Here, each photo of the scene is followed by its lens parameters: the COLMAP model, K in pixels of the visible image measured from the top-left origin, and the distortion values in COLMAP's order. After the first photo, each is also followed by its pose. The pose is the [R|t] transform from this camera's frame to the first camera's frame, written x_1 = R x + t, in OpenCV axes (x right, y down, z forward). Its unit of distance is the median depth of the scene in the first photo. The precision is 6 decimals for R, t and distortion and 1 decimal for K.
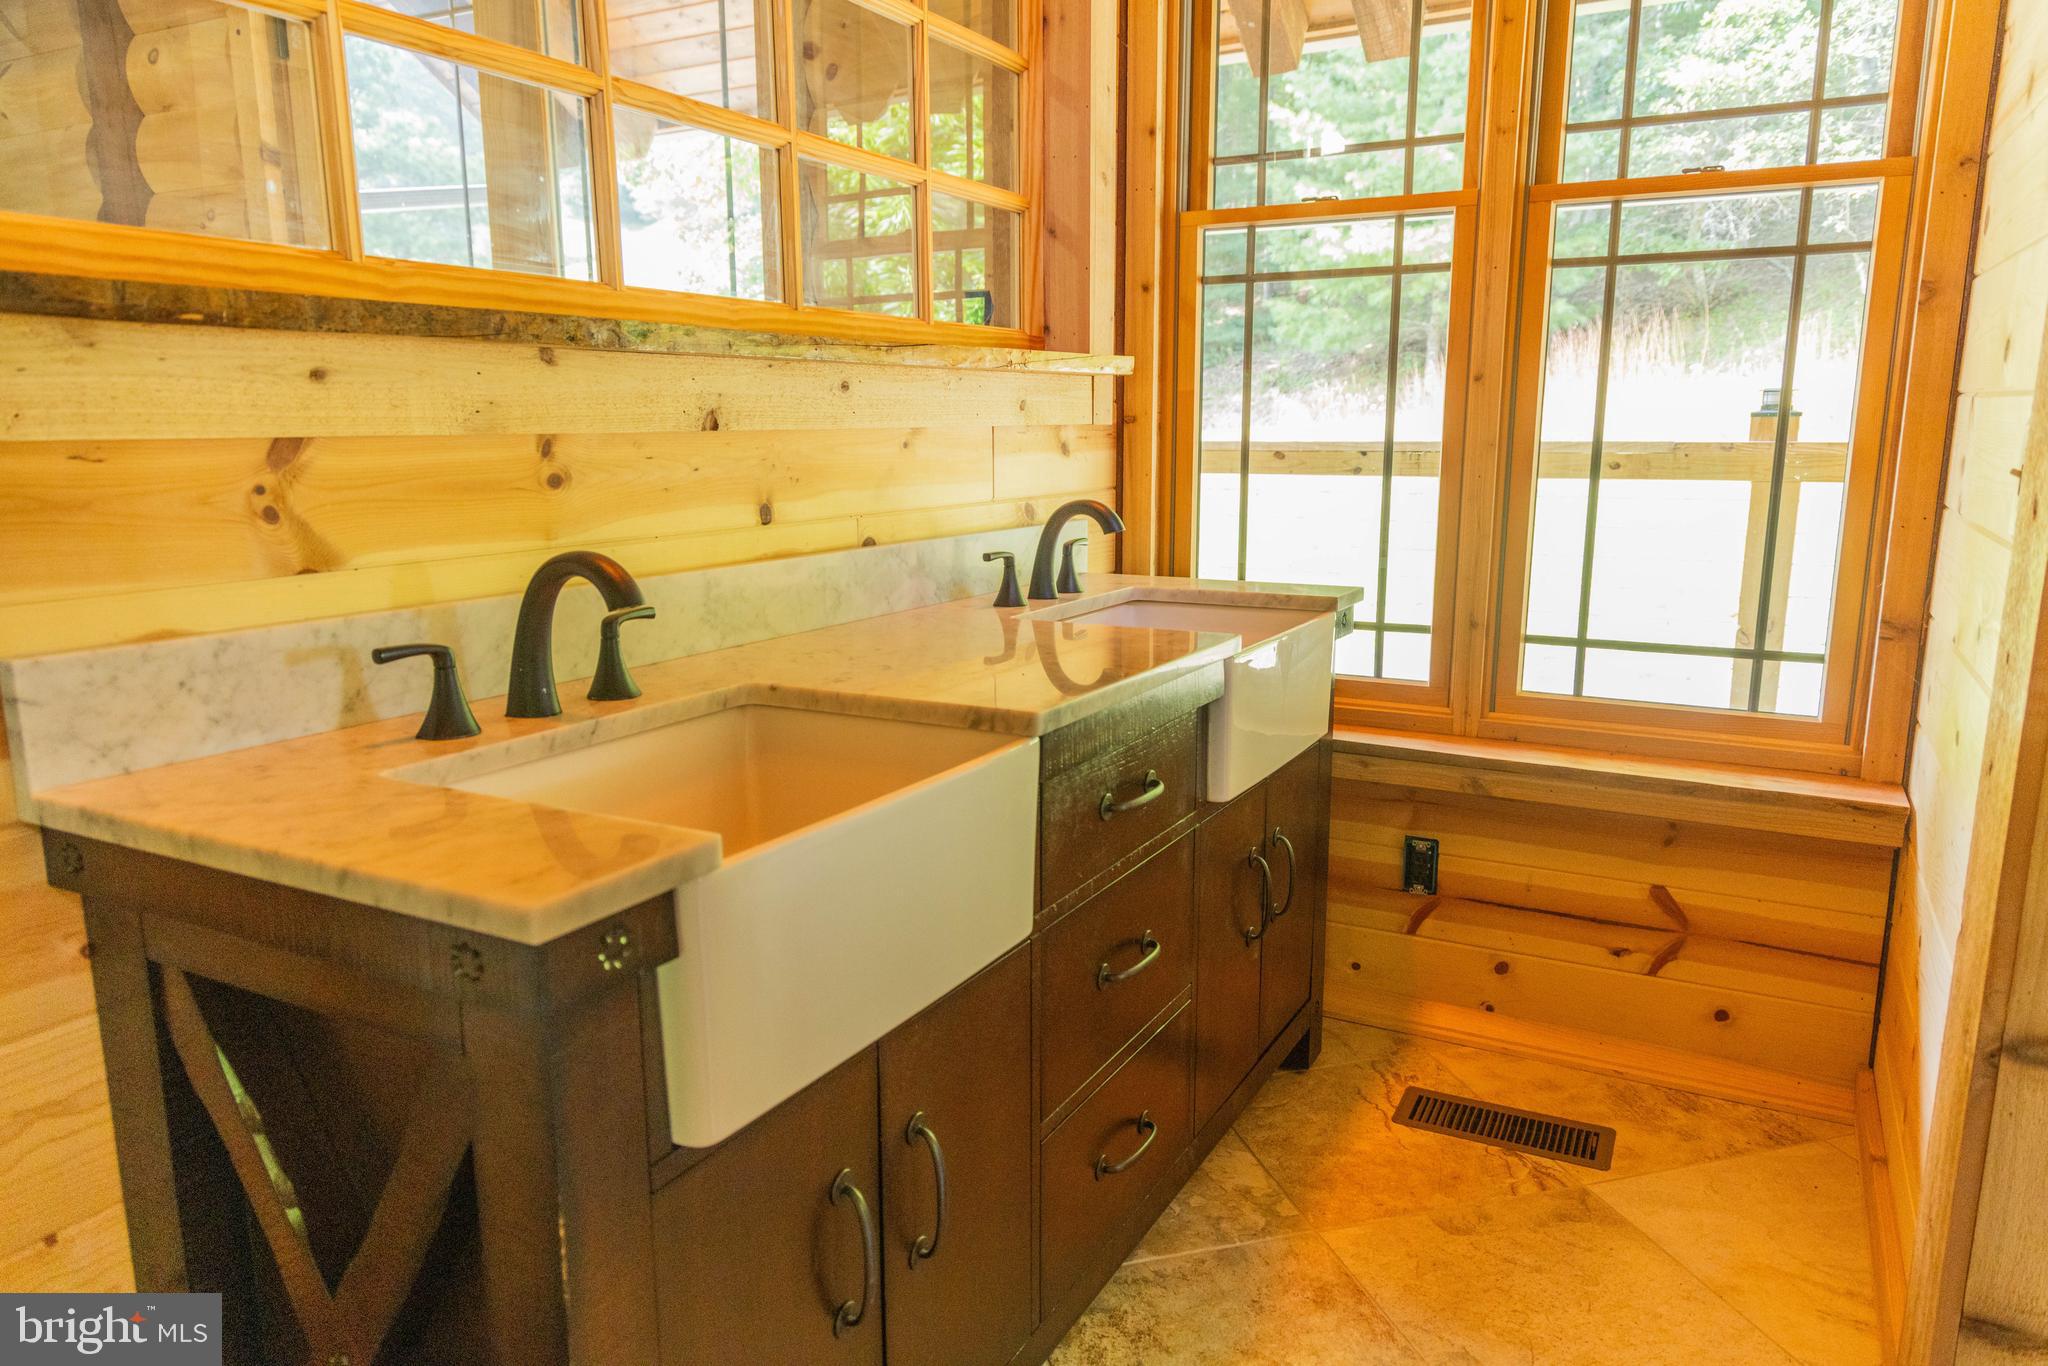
lens RADIAL K [[1355.2, 0, 1021.7], [0, 1355.2, 686.0], [0, 0, 1]] dist [-0.001225, -0.001401]
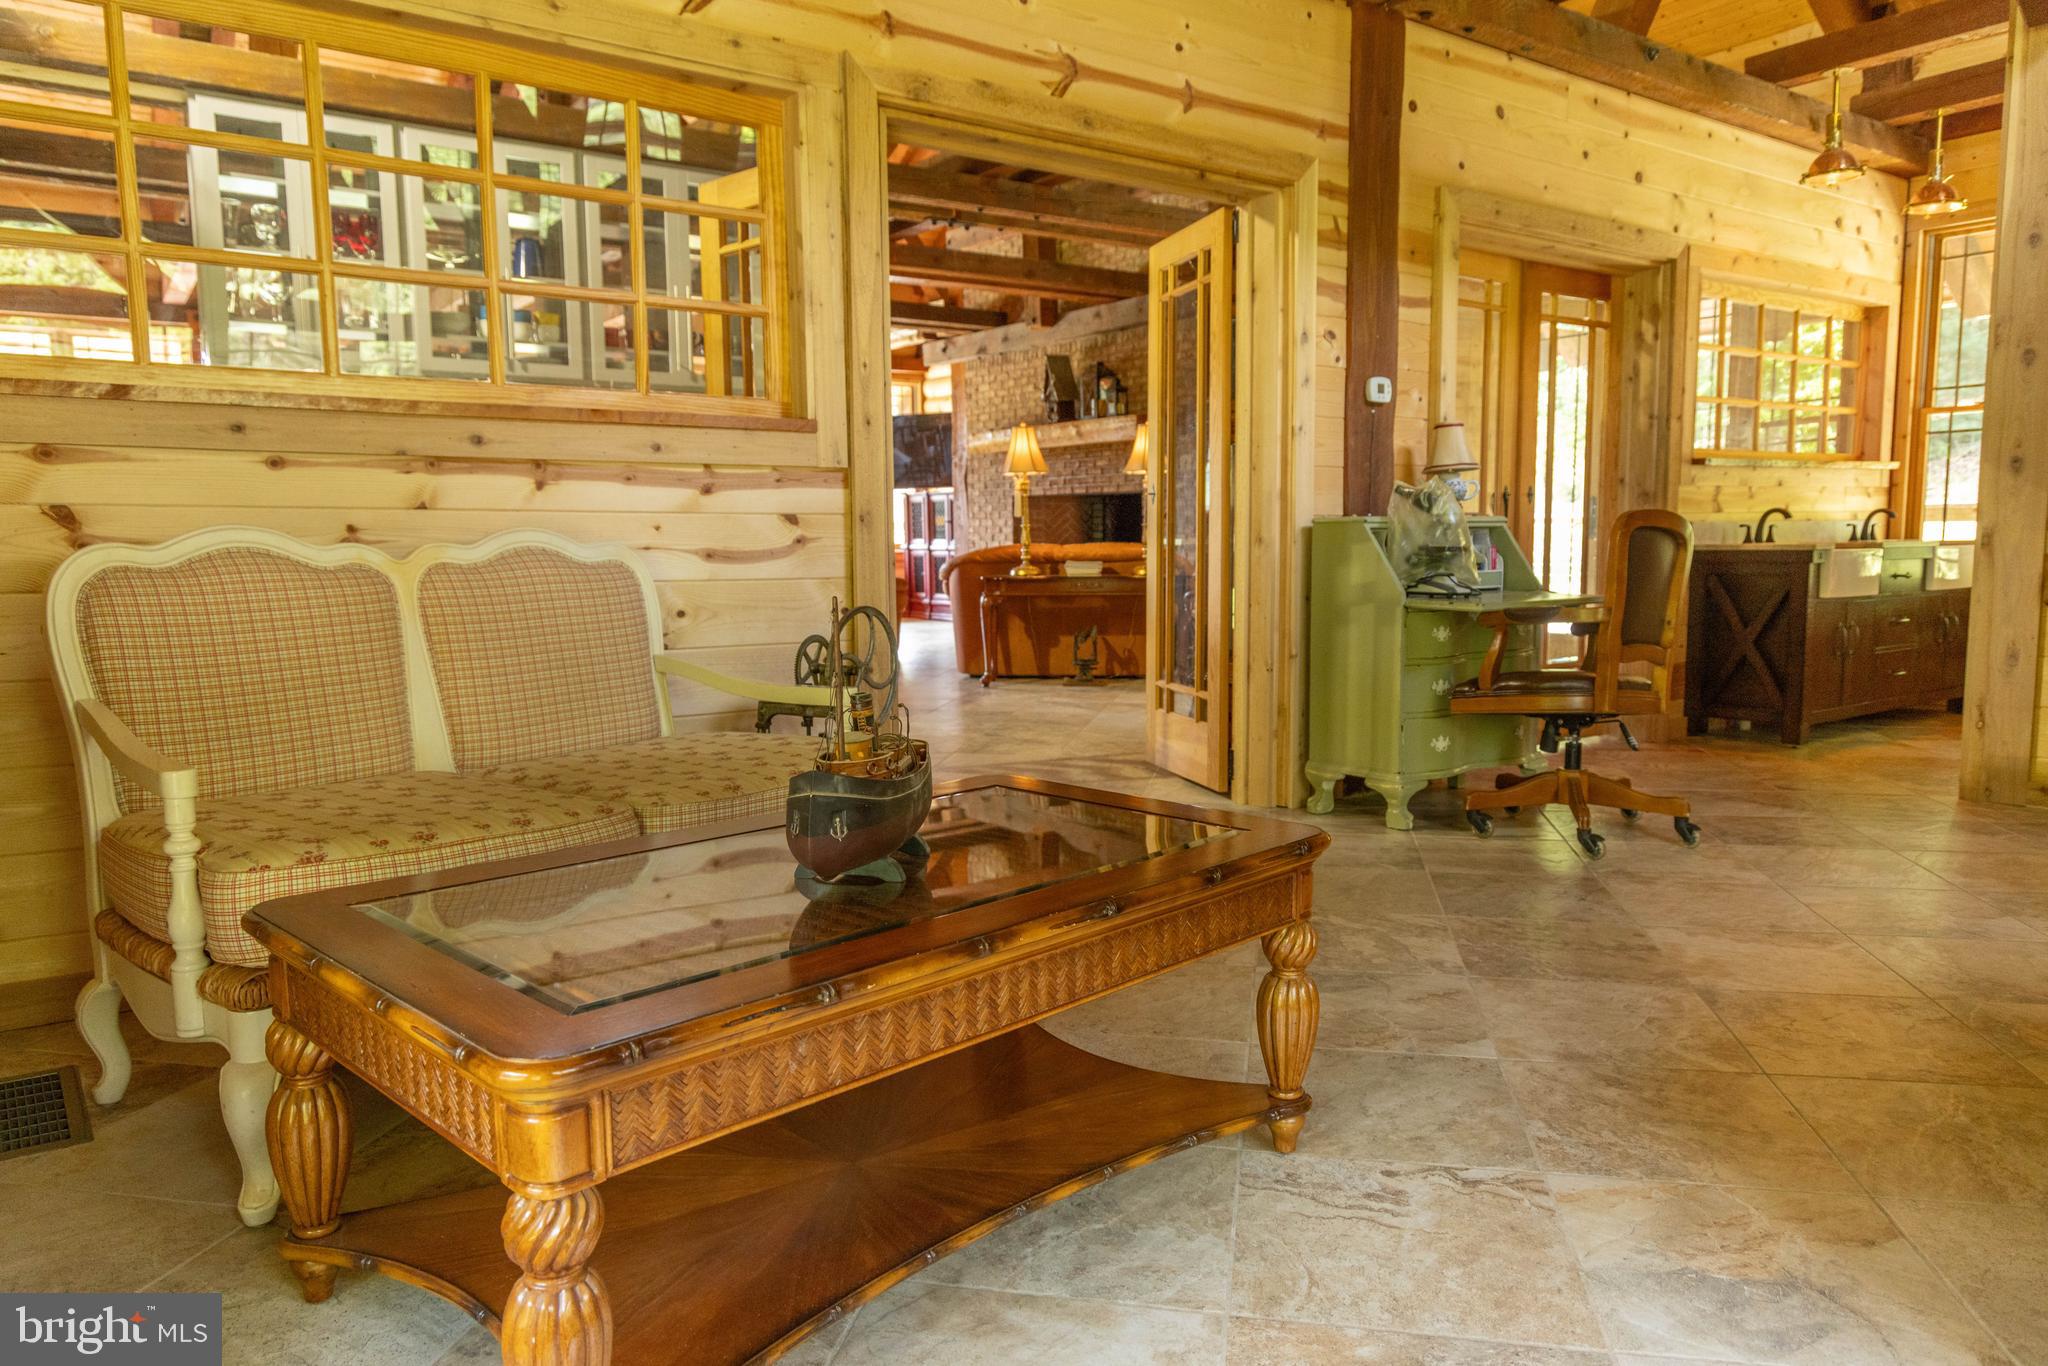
lens RADIAL K [[1355.2, 0, 1025.5], [0, 1355.2, 672.3], [0, 0, 1]] dist [-0.001225, -0.001401]
pose [[0.895696, 0.041778, -0.442700, -0.271834], [-0.076000, 0.995311, -0.059838, 0.483460], [0.438124, 0.087242, 0.894671, -2.210950]]
